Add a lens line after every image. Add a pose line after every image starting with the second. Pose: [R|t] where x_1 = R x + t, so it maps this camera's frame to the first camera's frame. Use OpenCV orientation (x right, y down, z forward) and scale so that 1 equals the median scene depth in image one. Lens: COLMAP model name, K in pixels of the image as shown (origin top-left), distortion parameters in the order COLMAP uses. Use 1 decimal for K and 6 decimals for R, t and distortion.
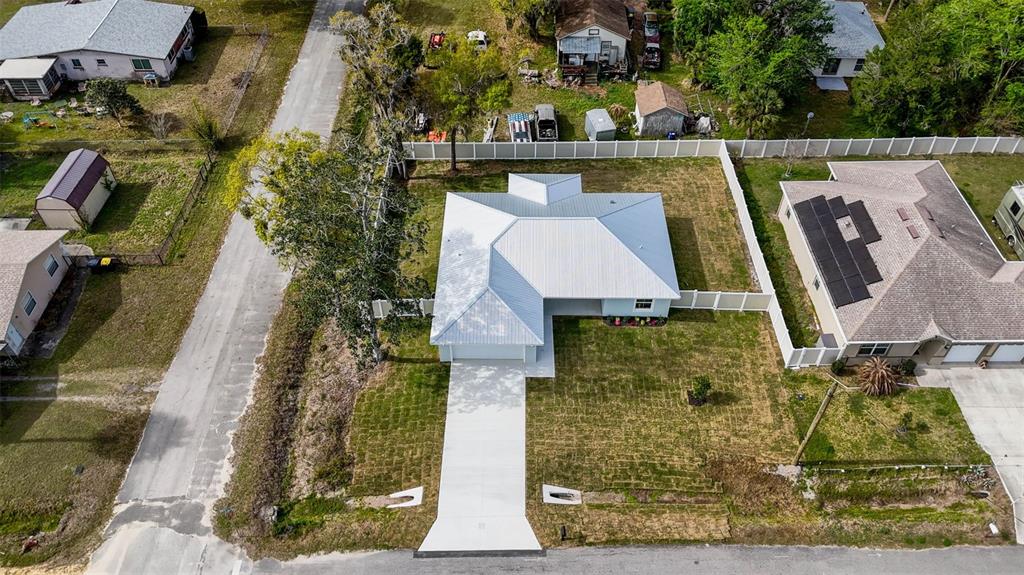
lens RADIAL K [[760.3, 0, 512.0], [0, 760.3, 287.5], [0, 0, 1]] dist [0.132025, -0.165498]
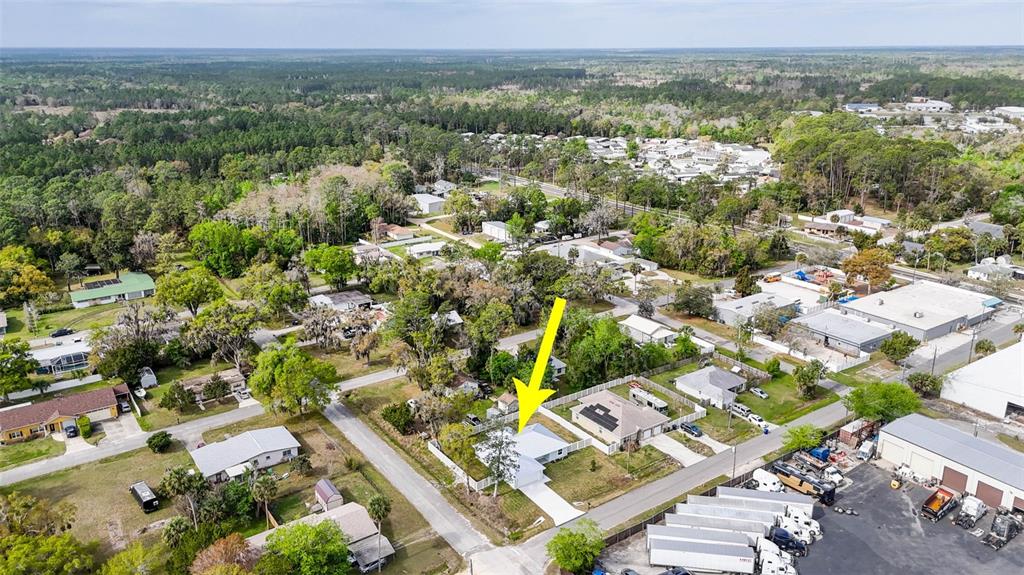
lens RADIAL K [[754.6, 0, 512.0], [0, 754.6, 287.5], [0, 0, 1]] dist [0.064338, -0.048451]
pose [[0.820409, -0.174385, 0.544536, -1.501811], [0.411632, 0.841127, -0.350805, 0.448893], [-0.396849, 0.511952, 0.761851, -1.501564]]
